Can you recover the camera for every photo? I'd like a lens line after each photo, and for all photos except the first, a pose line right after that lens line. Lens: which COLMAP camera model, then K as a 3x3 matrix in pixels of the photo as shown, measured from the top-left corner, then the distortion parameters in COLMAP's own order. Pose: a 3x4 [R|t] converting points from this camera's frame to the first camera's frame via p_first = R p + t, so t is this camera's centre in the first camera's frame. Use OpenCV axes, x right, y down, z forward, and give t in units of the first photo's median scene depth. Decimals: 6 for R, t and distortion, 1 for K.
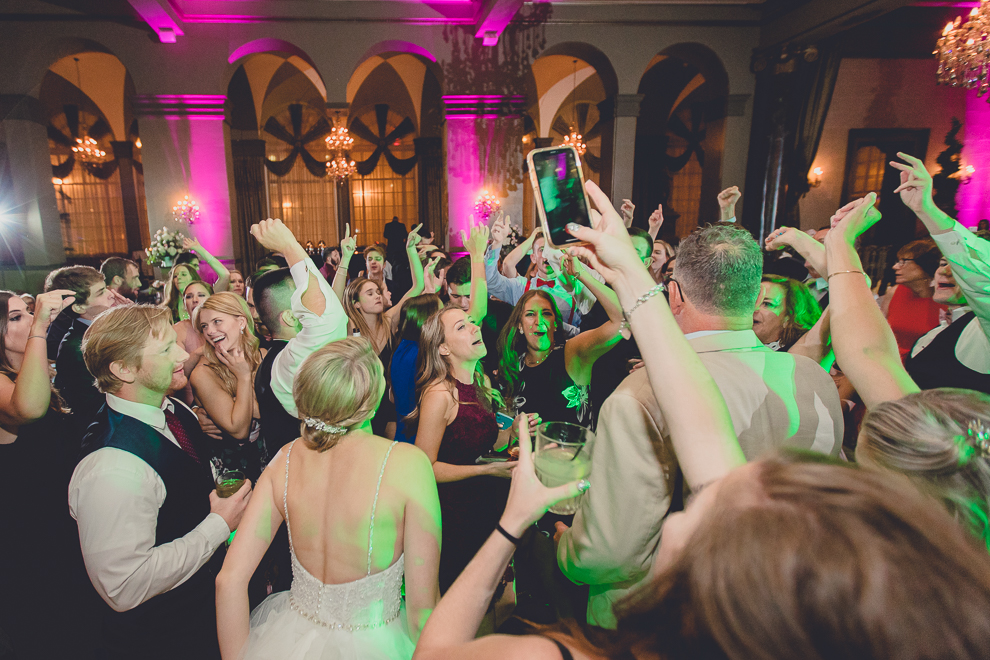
lens RADIAL K [[483.6, 0, 389.9], [0, 483.6, 329.4], [0, 0, 1]] dist [0.002974, -0.000025]
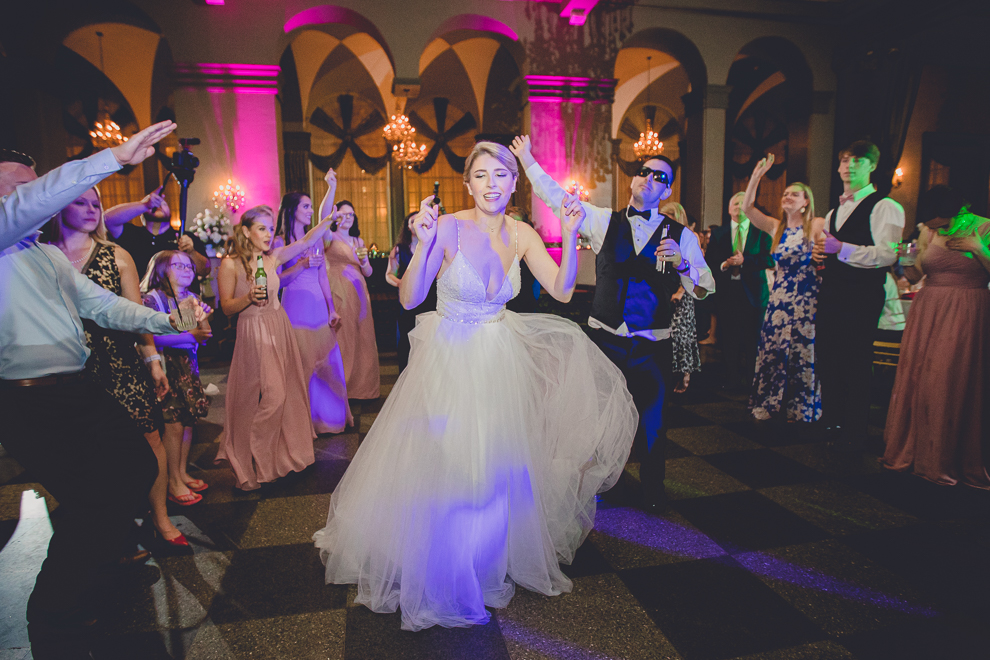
lens RADIAL K [[507.1, 0, 460.3], [0, 507.1, 330.0], [0, 0, 1]] dist [-0.035569, 0.000897]
pose [[0.996218, -0.006094, 0.086674, -0.091947], [0.010962, 0.998382, -0.055797, 0.039571], [-0.086194, 0.056536, 0.994673, 0.101731]]
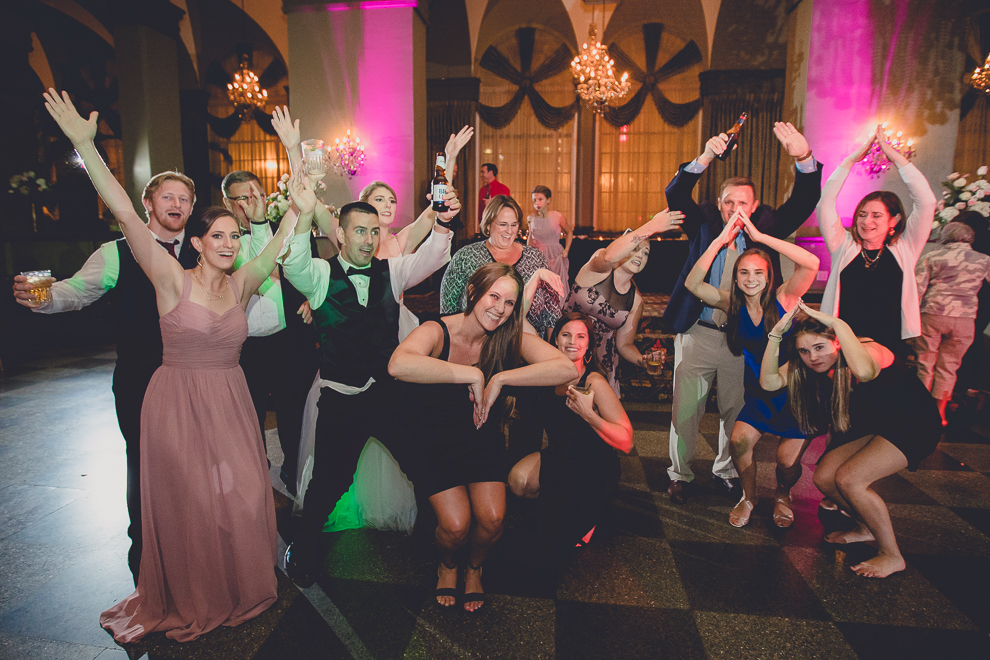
lens RADIAL K [[530.7, 0, 492.2], [0, 530.7, 316.1], [0, 0, 1]] dist [-0.072540, 0.031235]
pose [[0.976479, 0.065133, -0.205542, -0.085595], [-0.073214, 0.996804, -0.031949, -0.029627], [0.202804, 0.046246, 0.978127, 0.381738]]
